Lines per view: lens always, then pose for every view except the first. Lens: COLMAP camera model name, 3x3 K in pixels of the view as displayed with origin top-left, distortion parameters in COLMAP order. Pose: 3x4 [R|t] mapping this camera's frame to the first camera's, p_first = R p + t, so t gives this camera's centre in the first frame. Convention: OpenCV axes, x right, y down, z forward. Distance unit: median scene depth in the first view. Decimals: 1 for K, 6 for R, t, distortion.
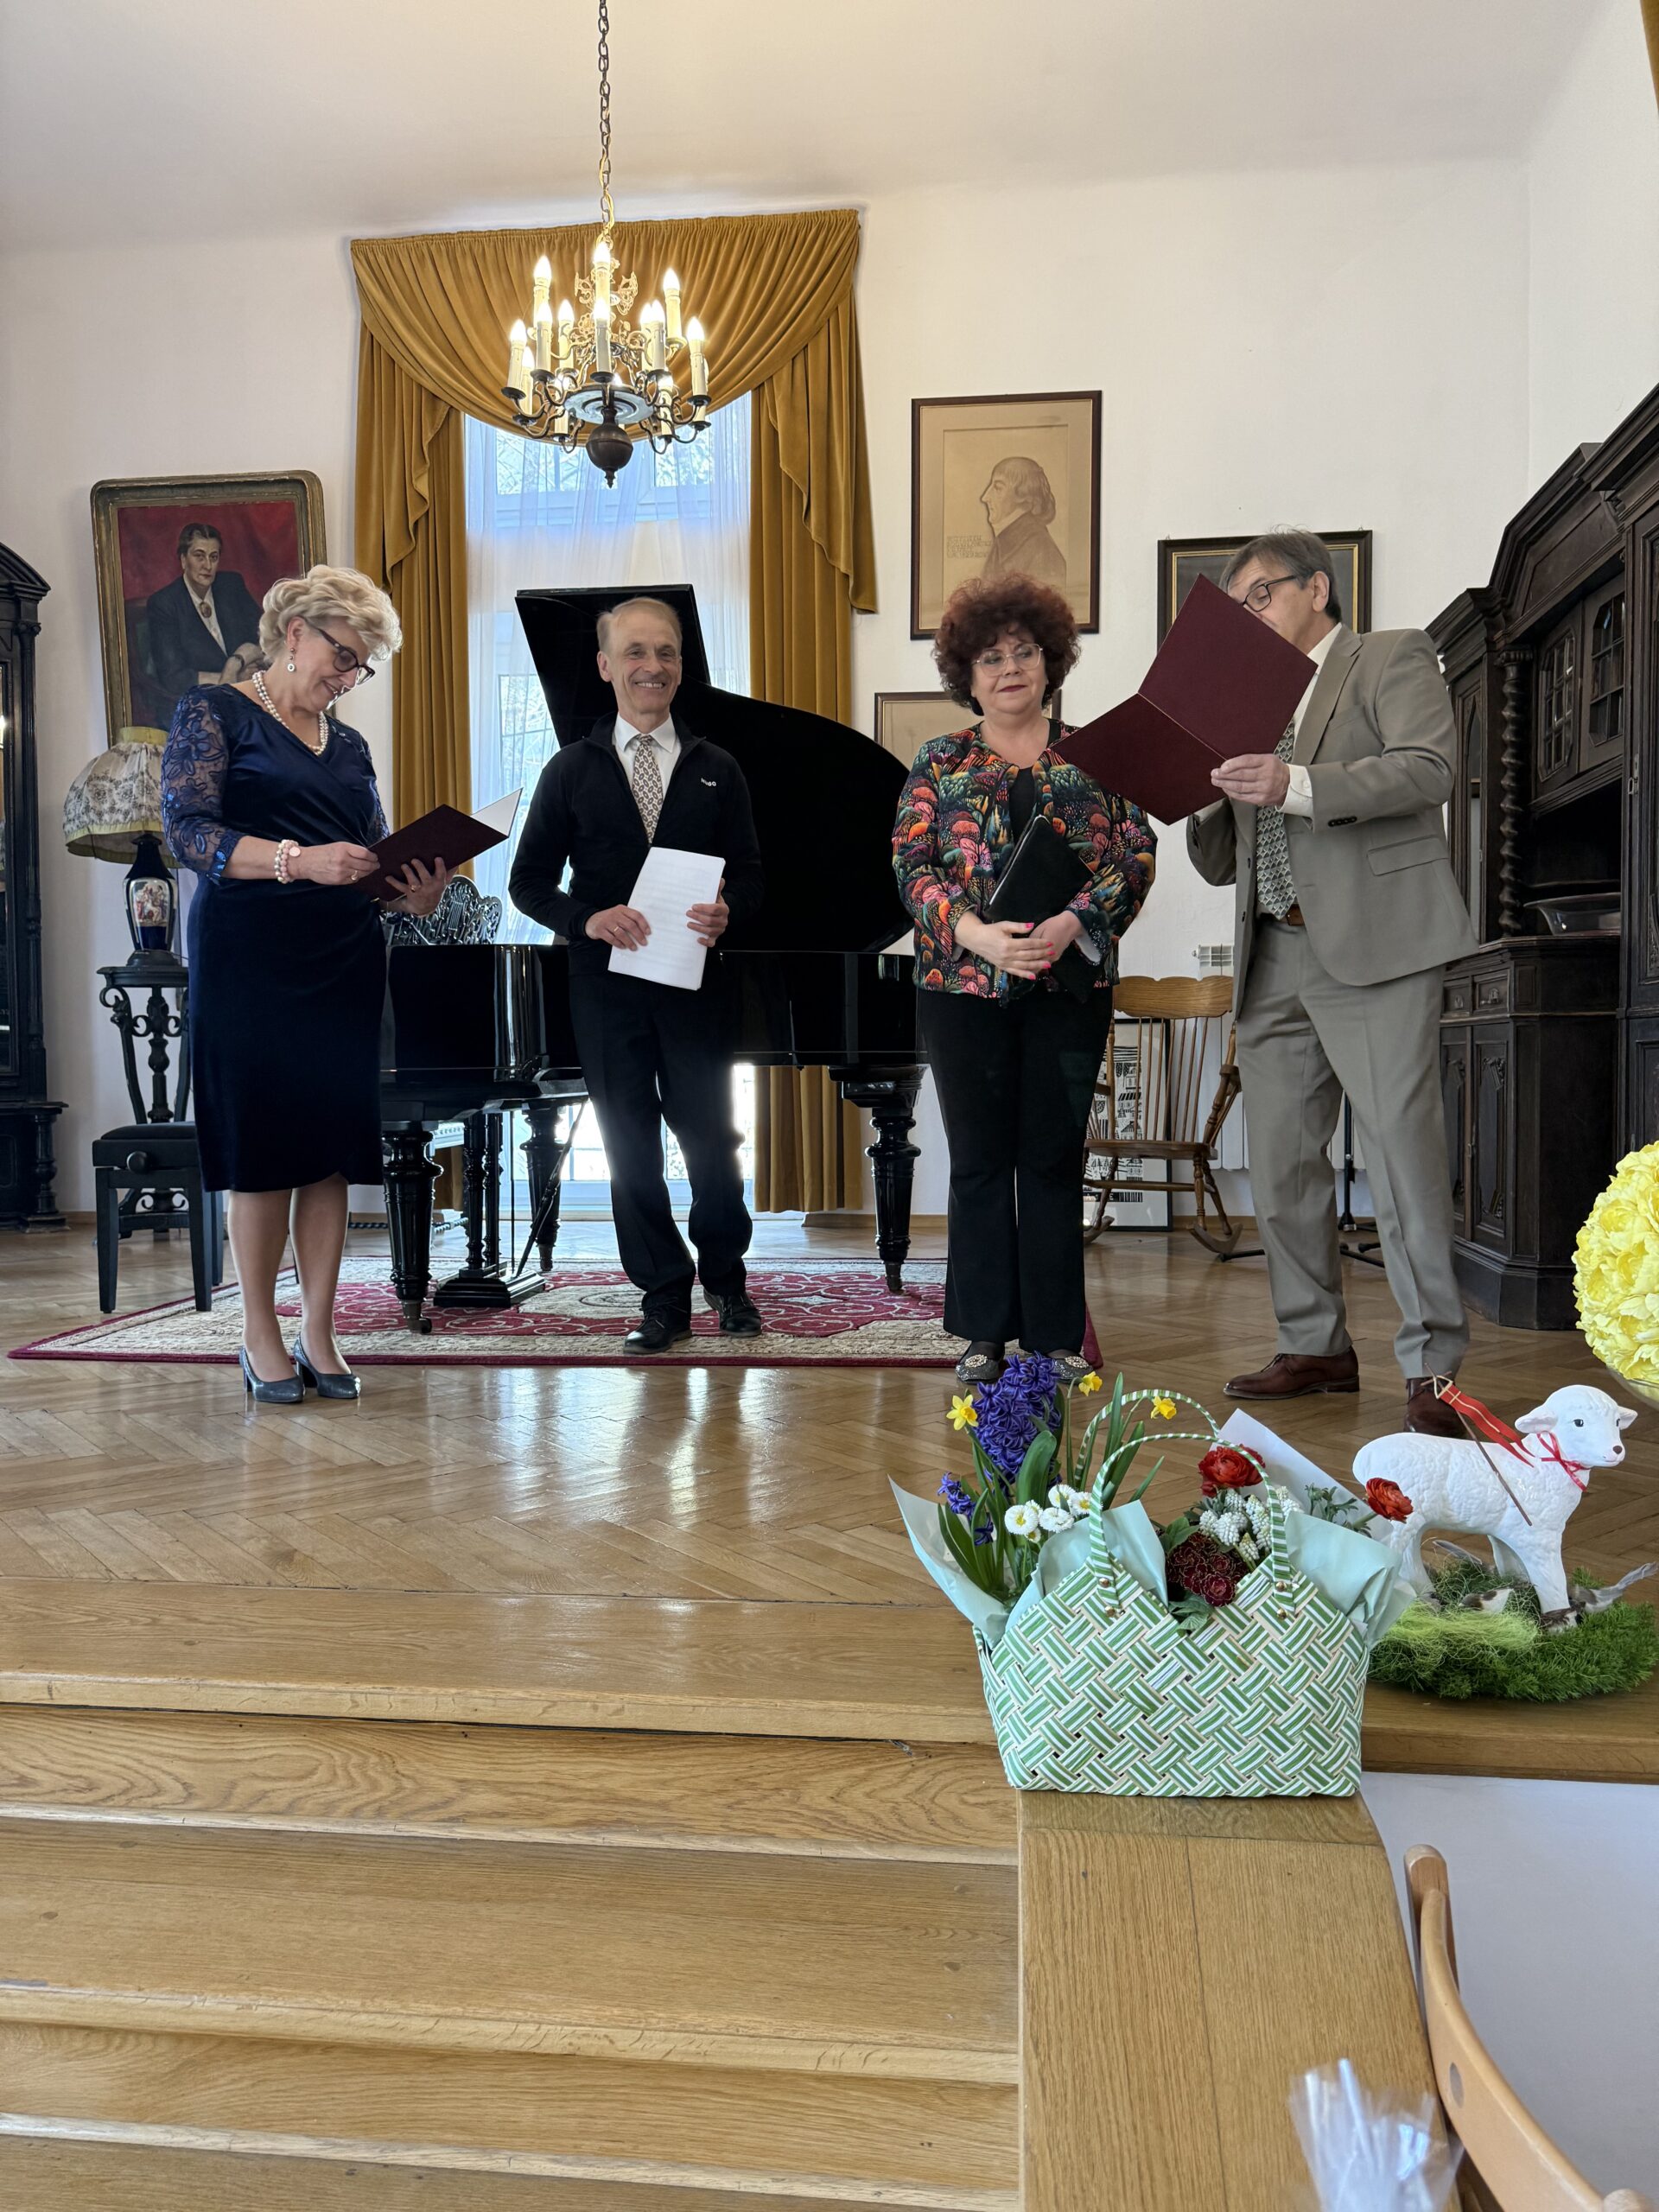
lens RADIAL K [[1560.7, 0, 826.0], [0, 1560.7, 1120.7], [0, 0, 1]] dist [0.029417, -0.036949]
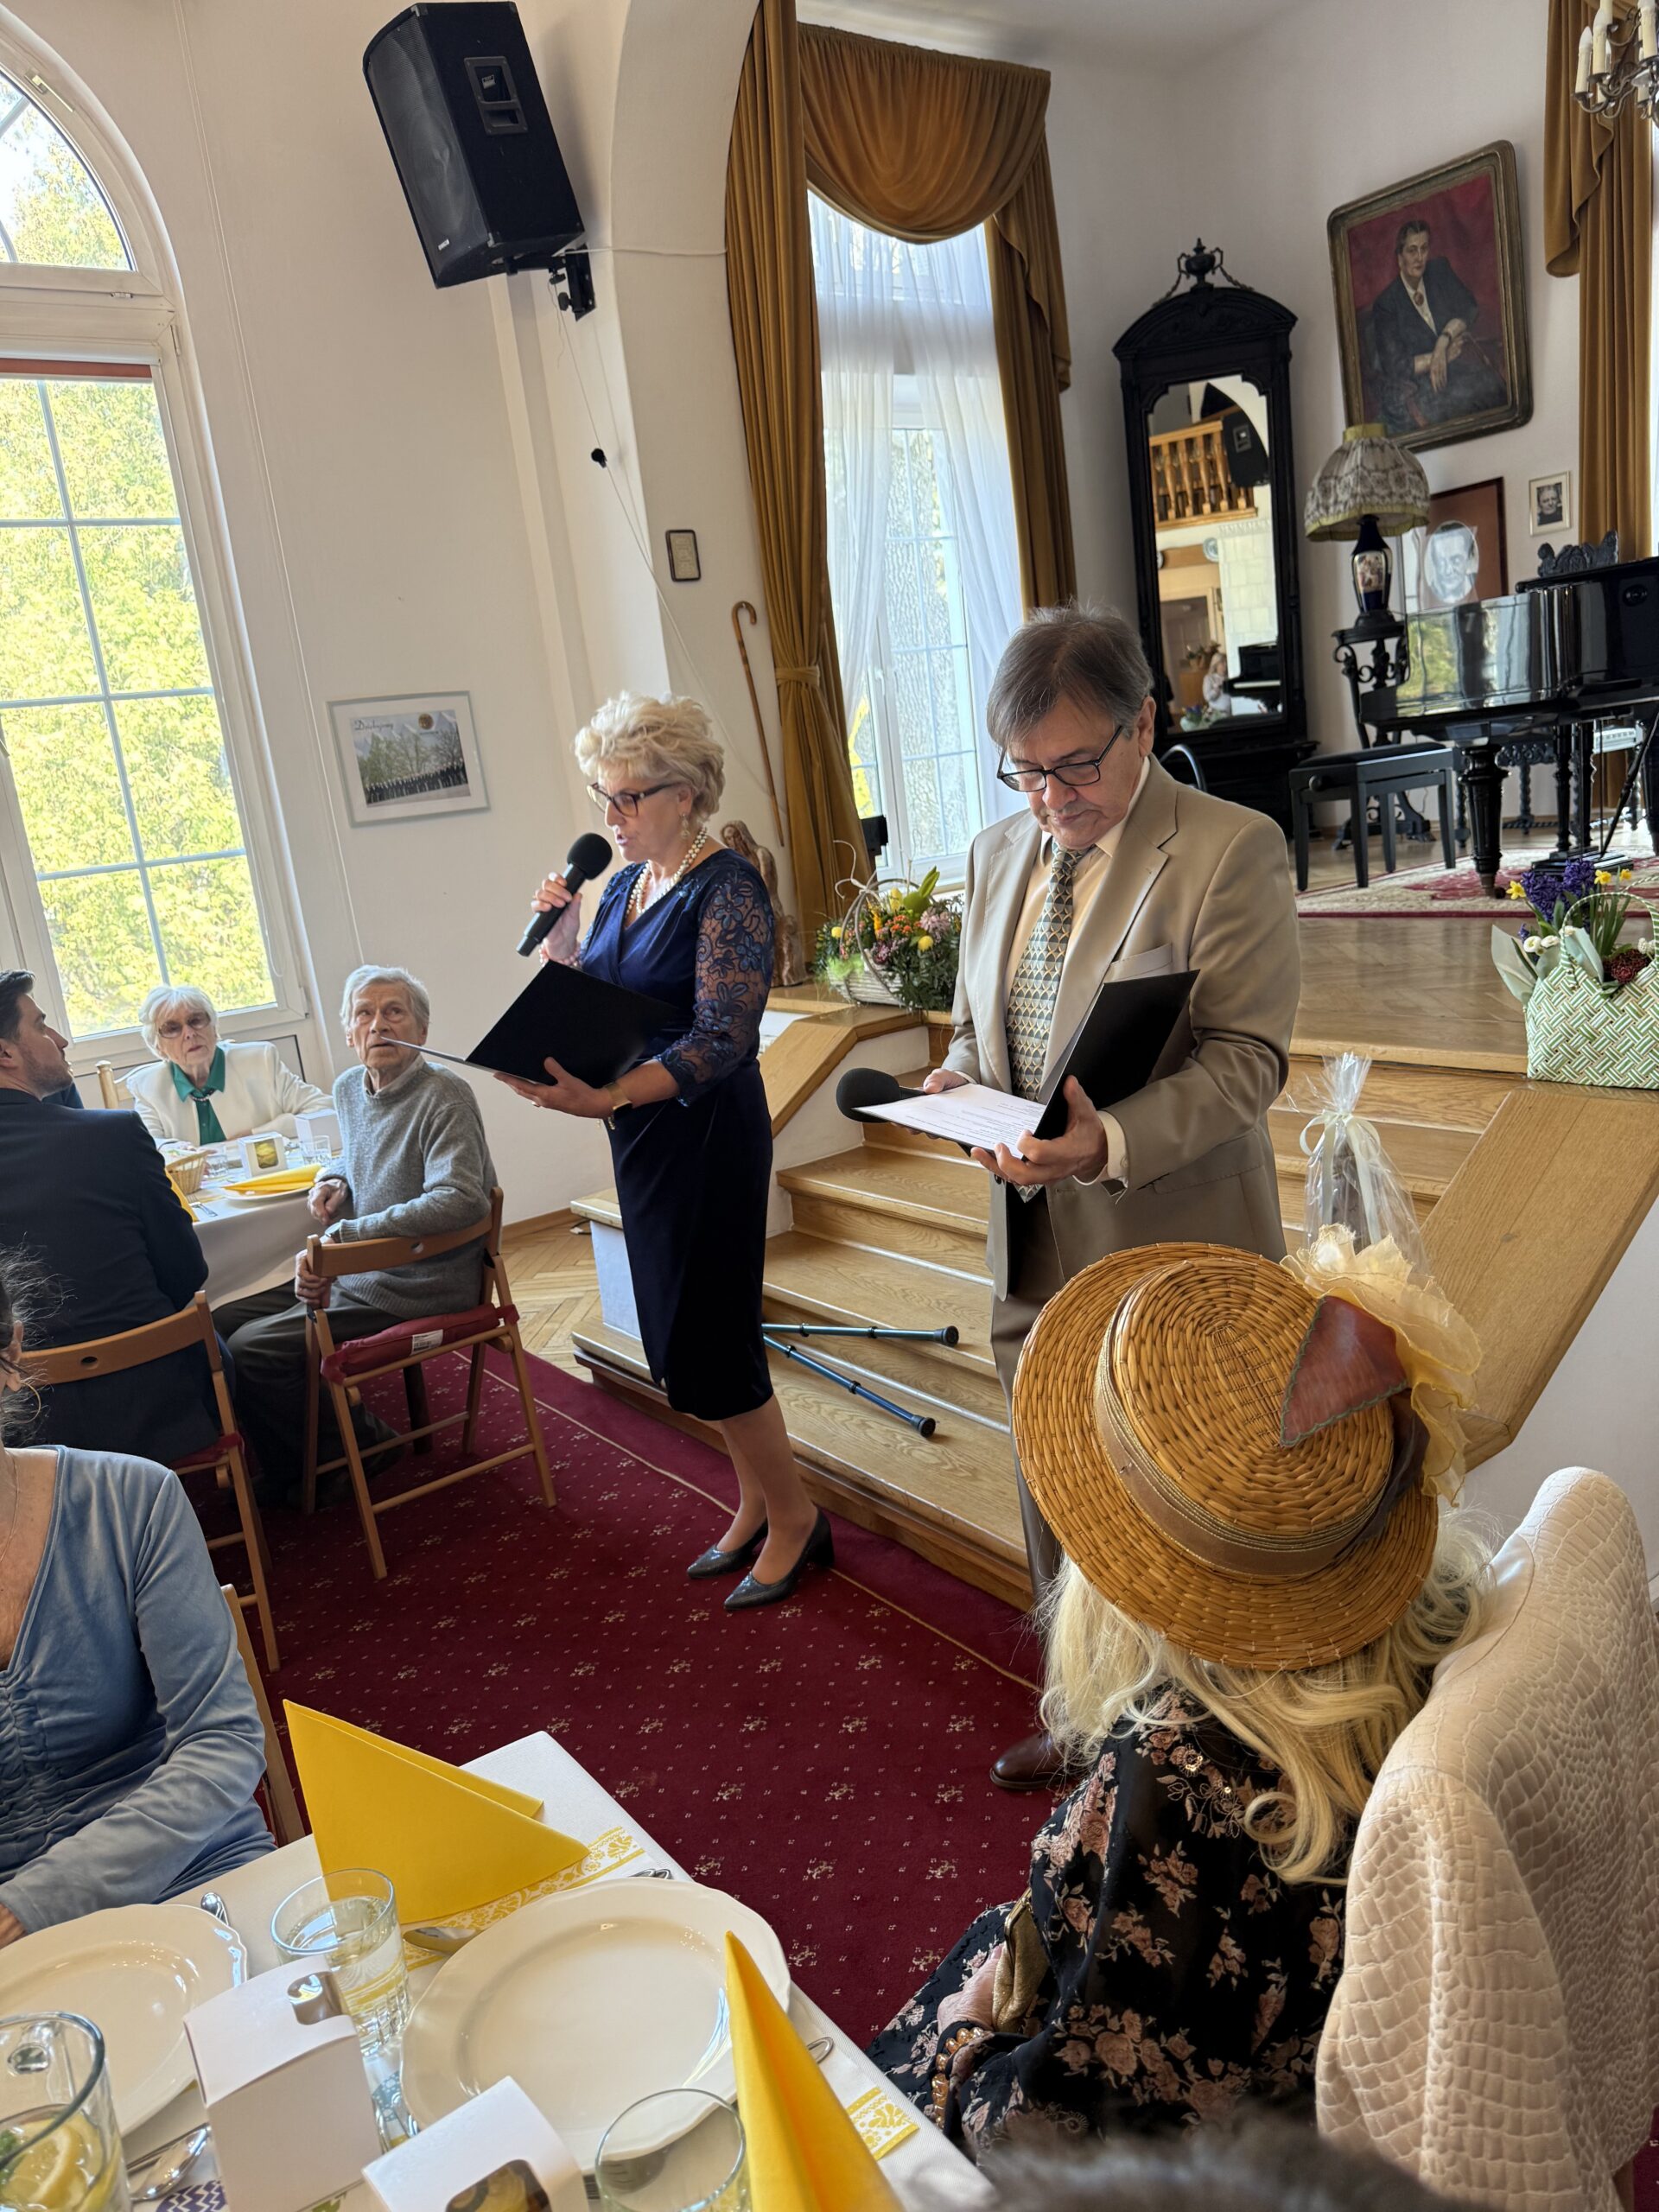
lens RADIAL K [[1560.7, 0, 821.5], [0, 1560.7, 1125.0], [0, 0, 1]] dist [0.029417, -0.036949]
pose [[0.674045, 0.090554, -0.733119, 0.376224], [0.085828, 0.976135, 0.199483, 0.007210], [0.733687, -0.197383, 0.650187, -0.360912]]
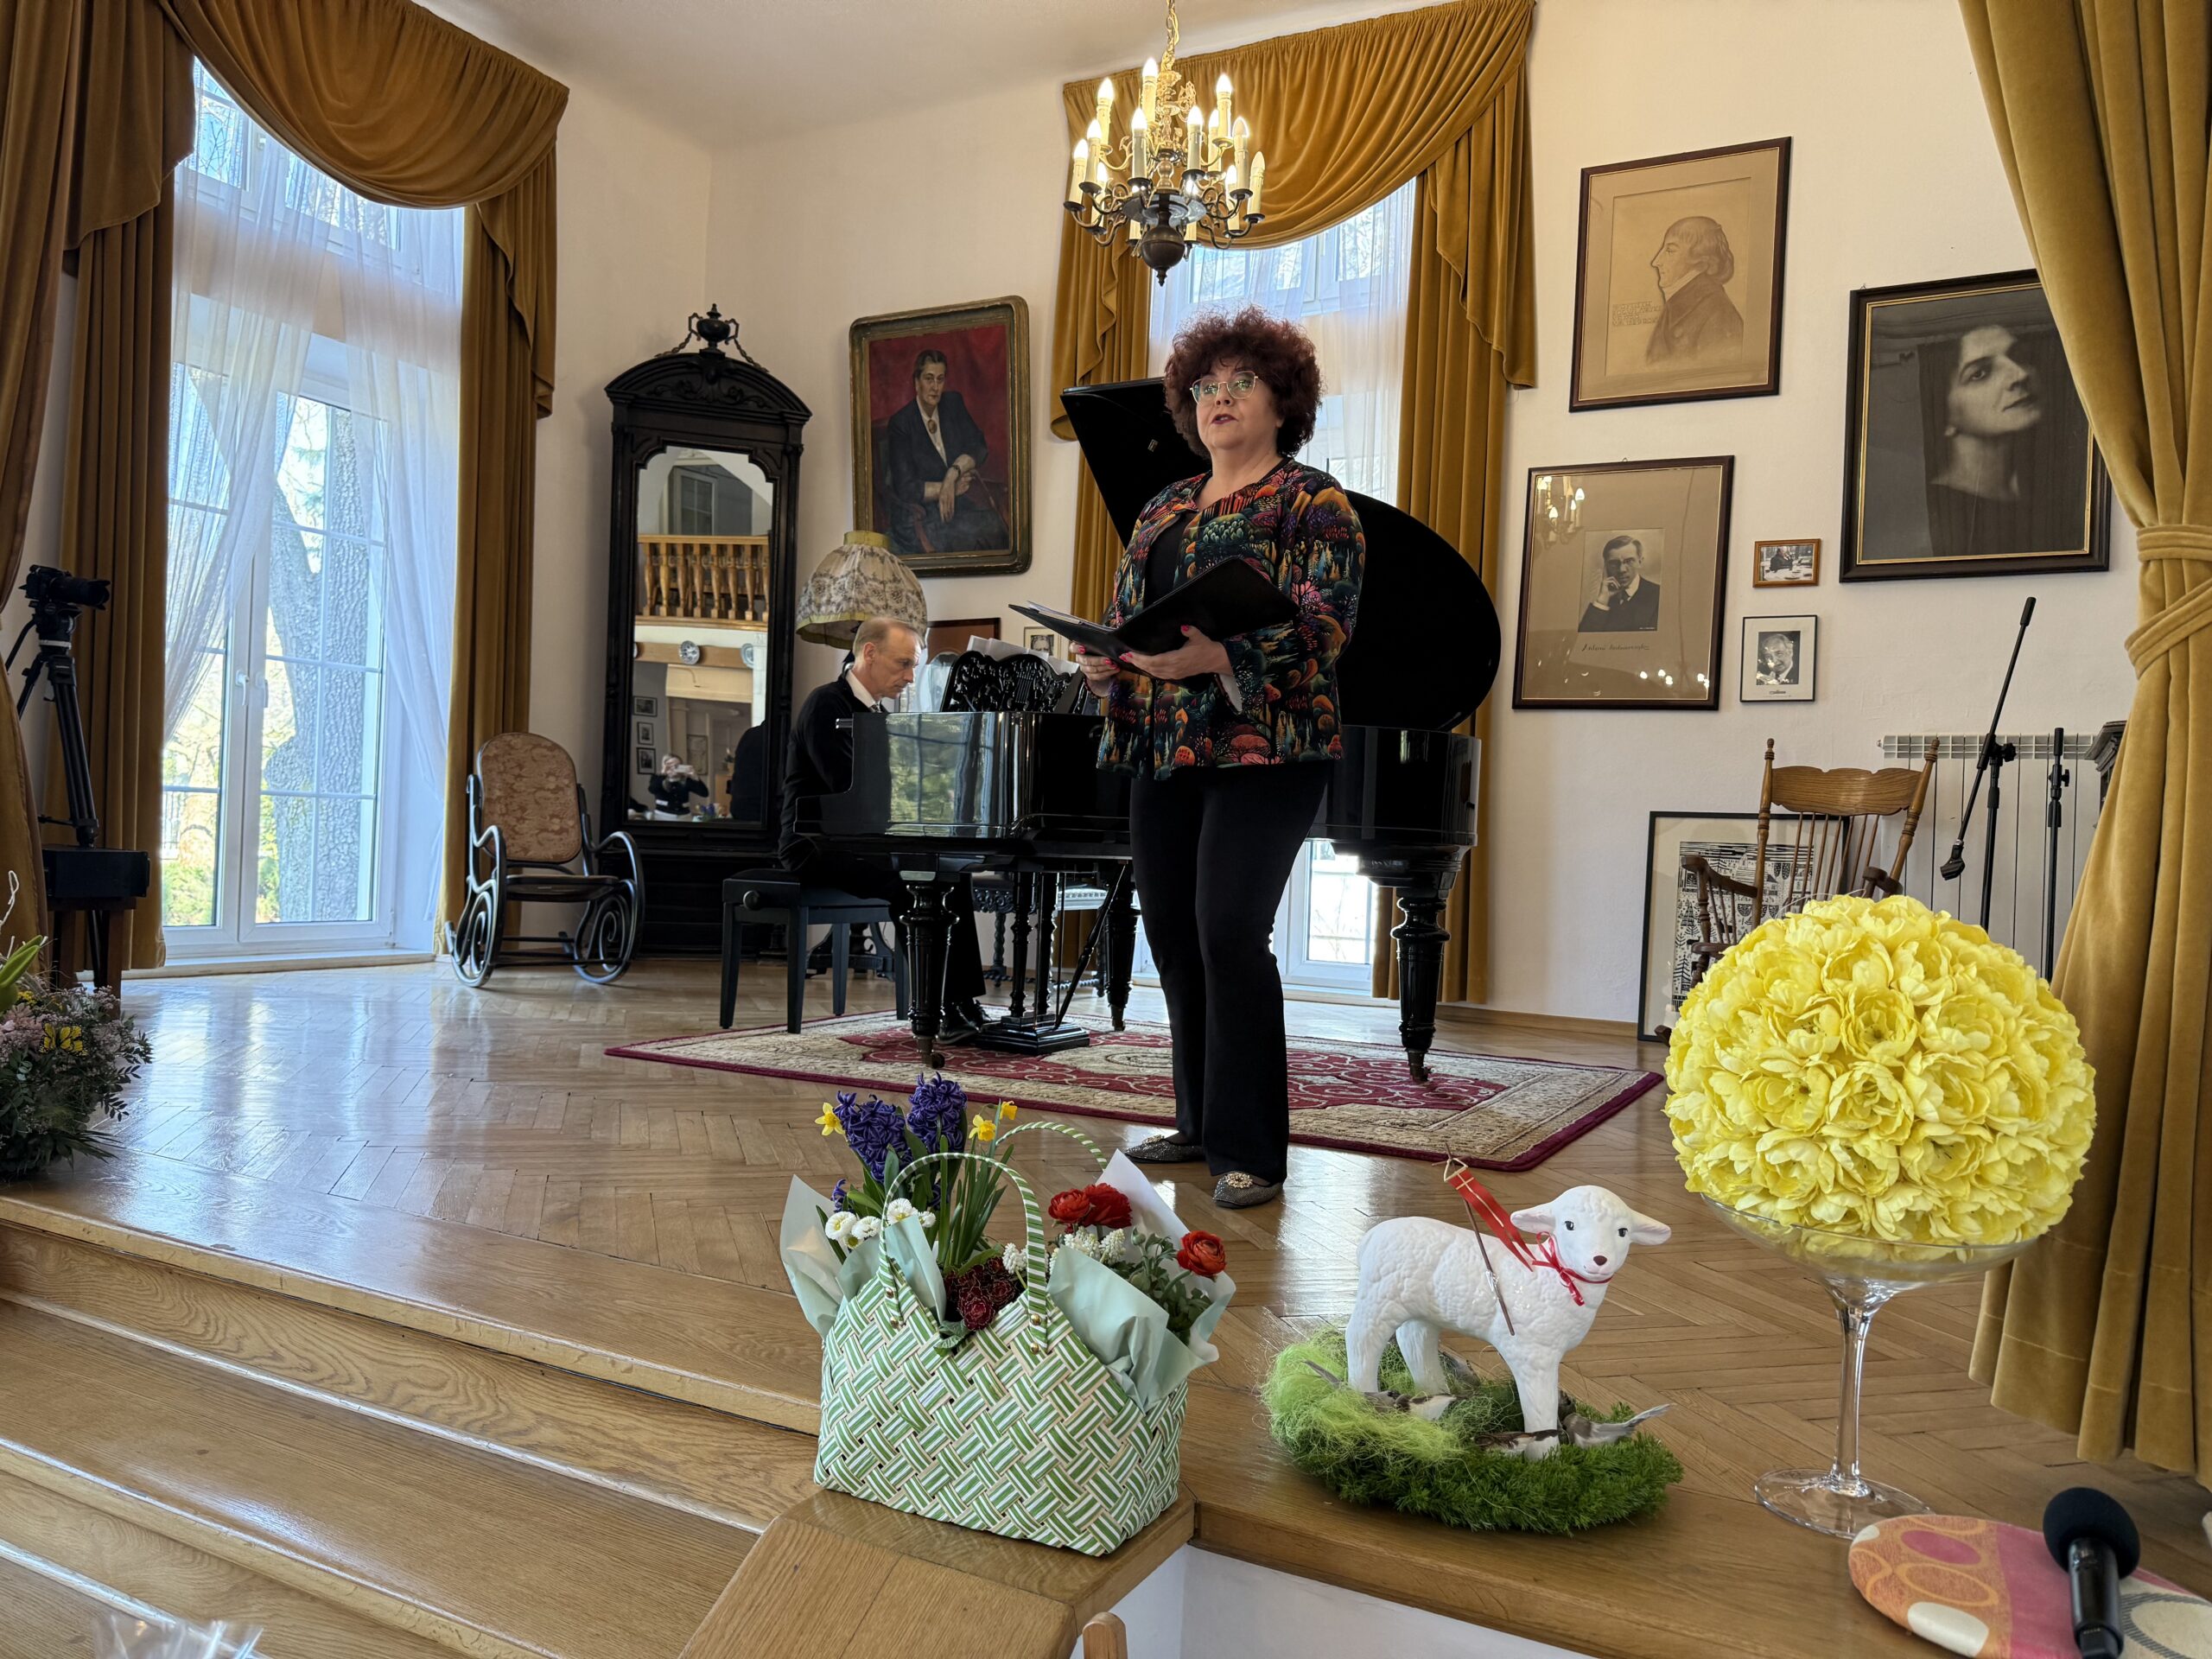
lens RADIAL K [[1560.7, 0, 1118.0], [0, 1560.7, 840.6], [0, 0, 1]] dist [0.029417, -0.036949]
pose [[0.930678, 0.043687, -0.363222, 0.259126], [-0.061678, 0.997370, -0.038077, 0.011859], [0.360603, 0.057840, 0.930924, 0.033838]]
